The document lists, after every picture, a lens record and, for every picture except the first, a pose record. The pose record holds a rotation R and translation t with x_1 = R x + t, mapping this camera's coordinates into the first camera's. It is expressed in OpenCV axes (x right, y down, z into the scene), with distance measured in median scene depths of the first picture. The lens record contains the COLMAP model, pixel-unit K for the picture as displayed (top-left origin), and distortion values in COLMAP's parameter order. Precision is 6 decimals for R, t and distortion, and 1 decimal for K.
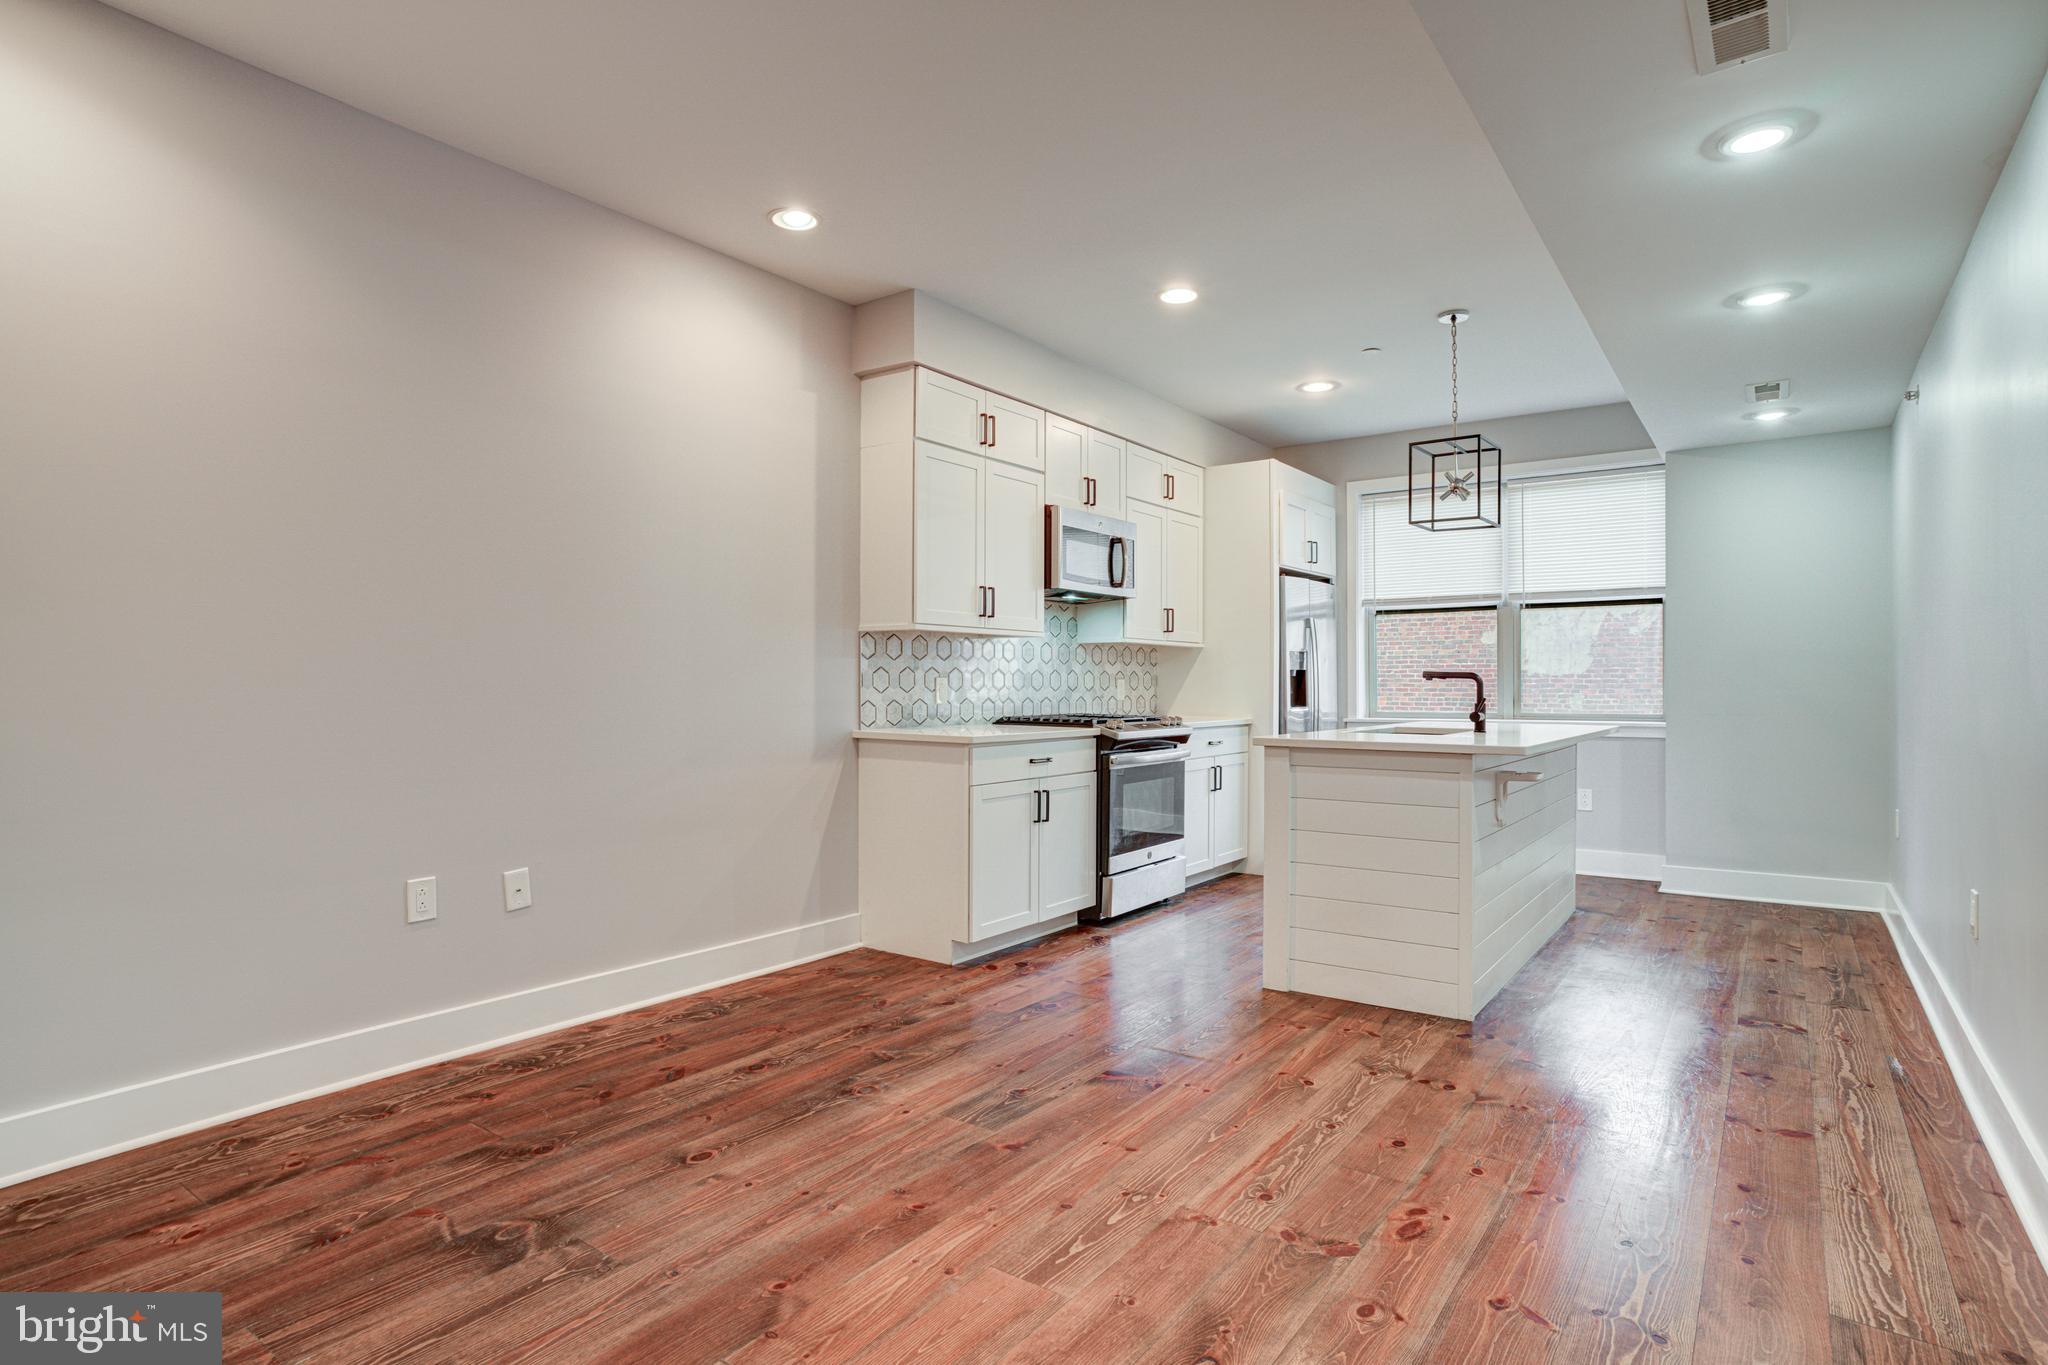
lens RADIAL K [[1061.8, 0, 1022.6], [0, 1061.8, 686.8], [0, 0, 1]] dist [-0.056094, 0.029003]
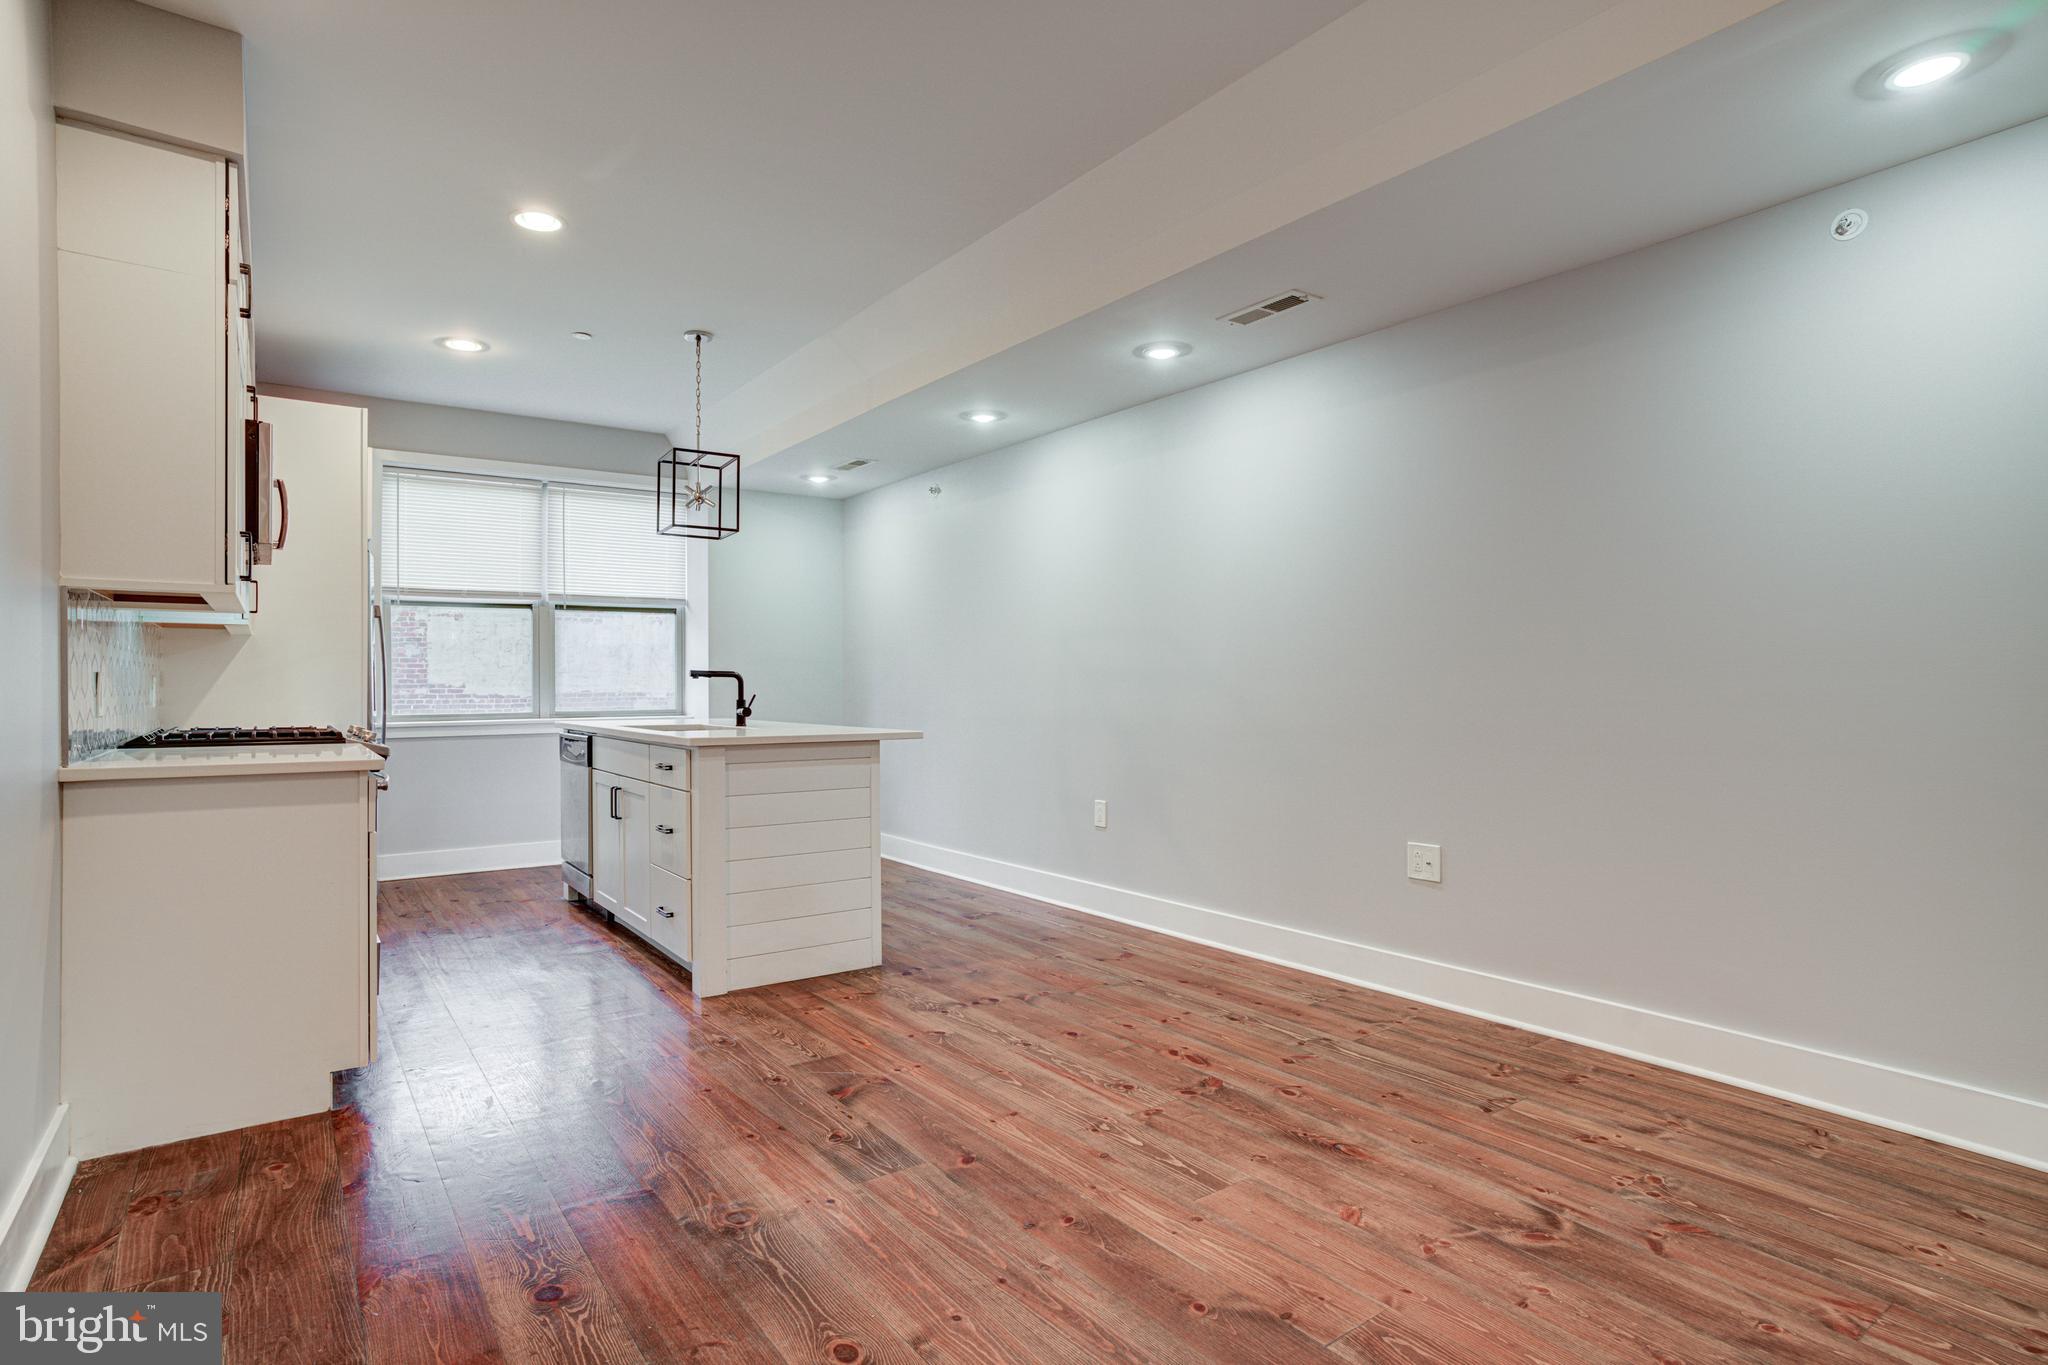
lens RADIAL K [[1061.8, 0, 1019.6], [0, 1061.8, 681.6], [0, 0, 1]] dist [-0.056094, 0.029003]
pose [[0.308781, 0.001007, 0.951132, -0.764201], [0.005440, 0.999981, -0.002825, 0.001675], [-0.951117, 0.006047, 0.308770, 0.549719]]
